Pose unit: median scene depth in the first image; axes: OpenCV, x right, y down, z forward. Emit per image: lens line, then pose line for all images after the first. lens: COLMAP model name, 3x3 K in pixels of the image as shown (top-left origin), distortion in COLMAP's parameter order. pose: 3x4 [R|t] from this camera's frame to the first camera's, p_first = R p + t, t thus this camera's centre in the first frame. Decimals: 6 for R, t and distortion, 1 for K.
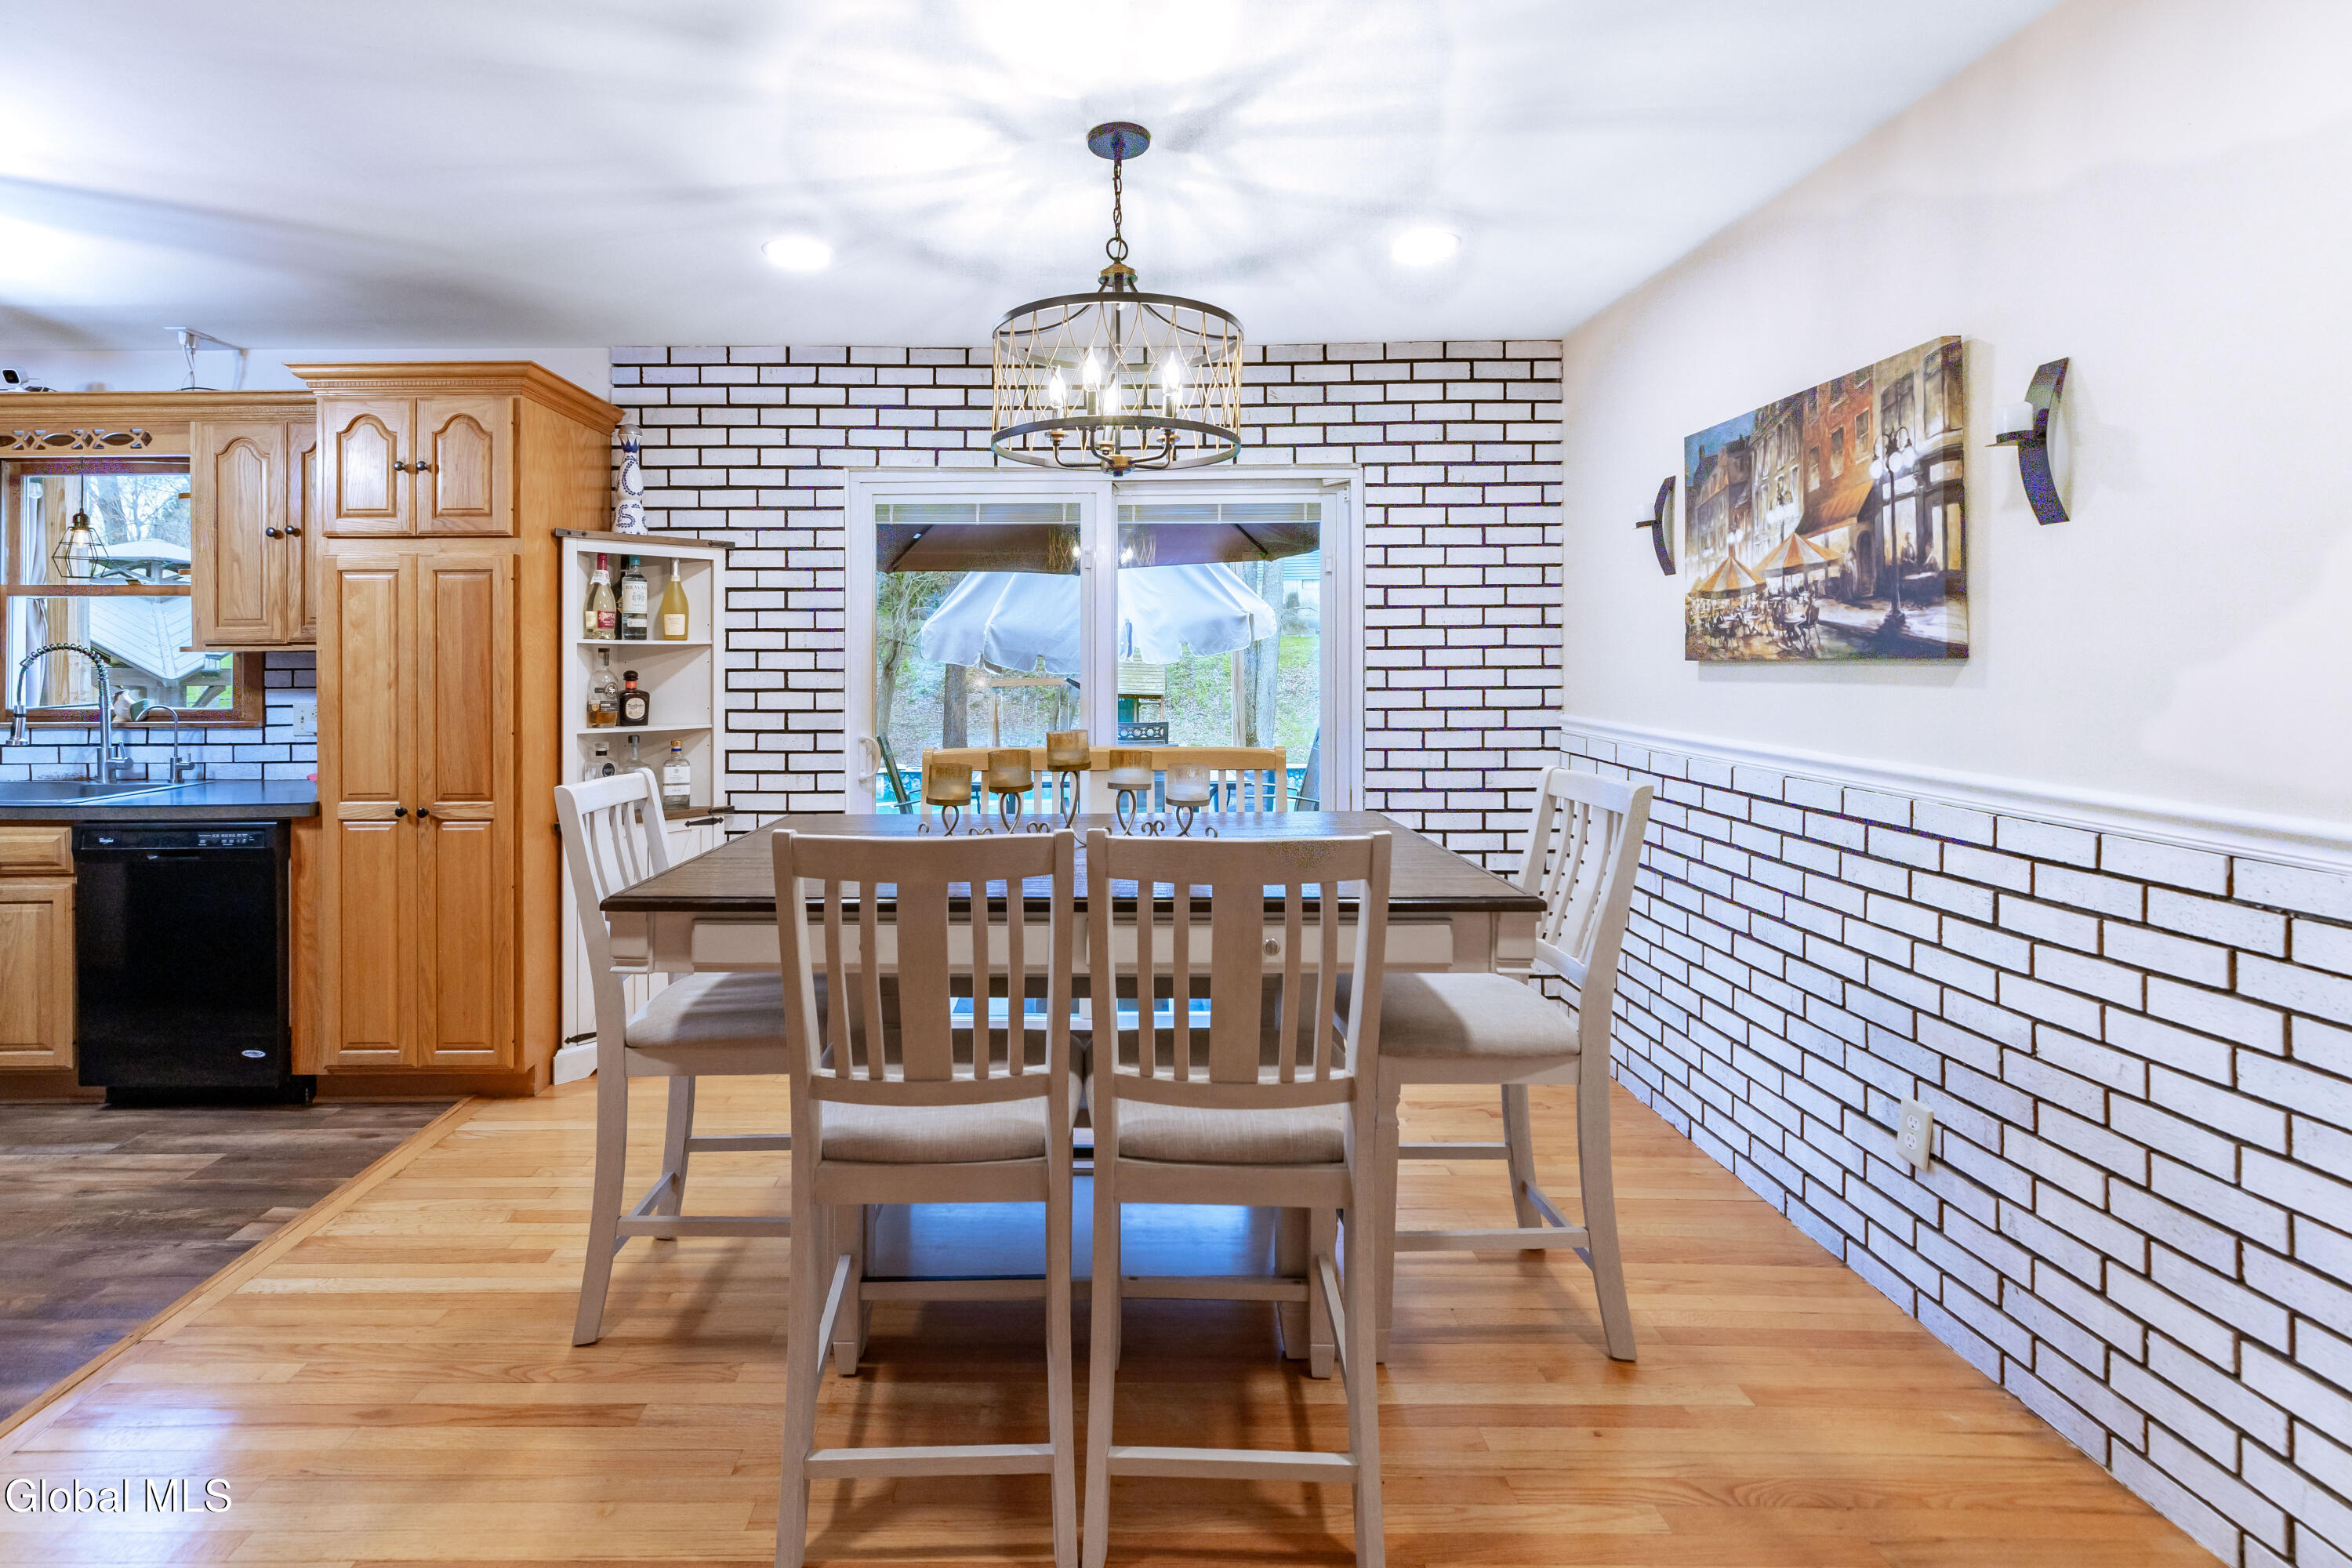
lens RADIAL K [[1105.3, 0, 1110.7], [0, 1105.3, 663.4], [0, 0, 1]] dist [0.001660, 0.000048]
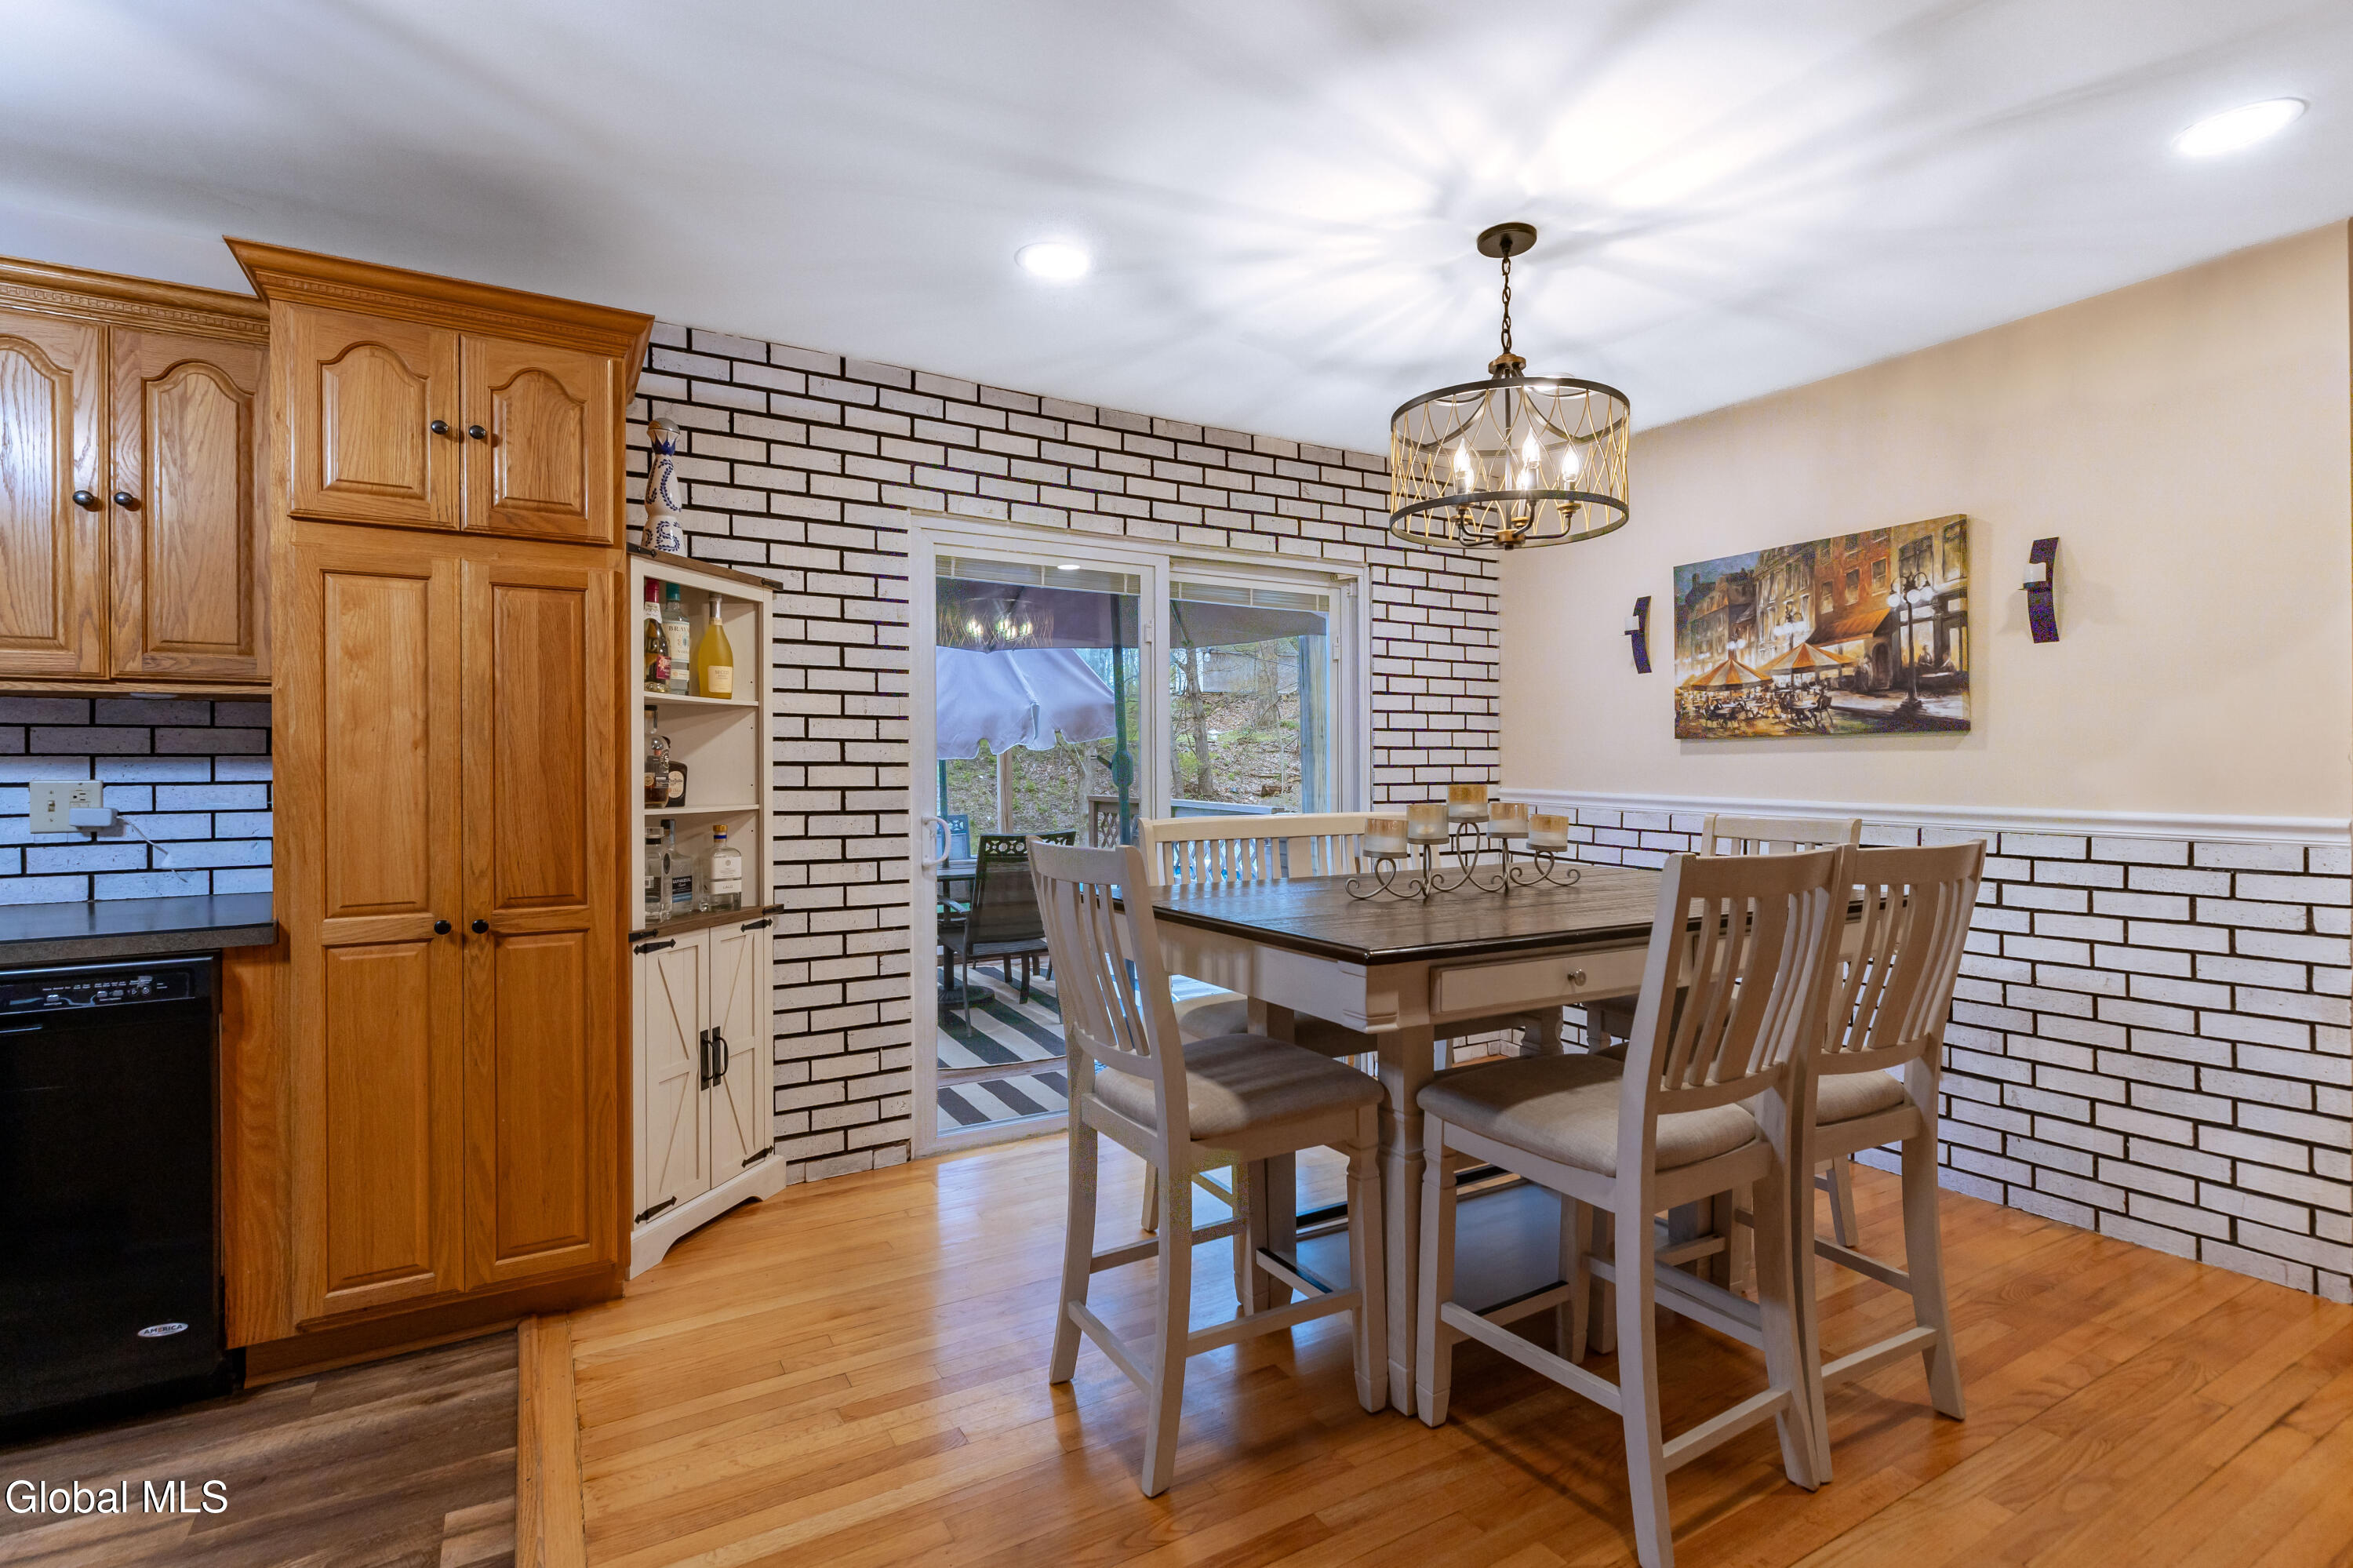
lens RADIAL K [[1101.2, 0, 1216.3], [0, 1101.2, 772.0], [0, 0, 1]] dist [0.003393, -0.000044]
pose [[0.859254, 0.001985, 0.511546, -0.576159], [-0.002312, 0.999997, 0.000002, 0.035825], [-0.511544, -0.001184, 0.859256, 0.157477]]
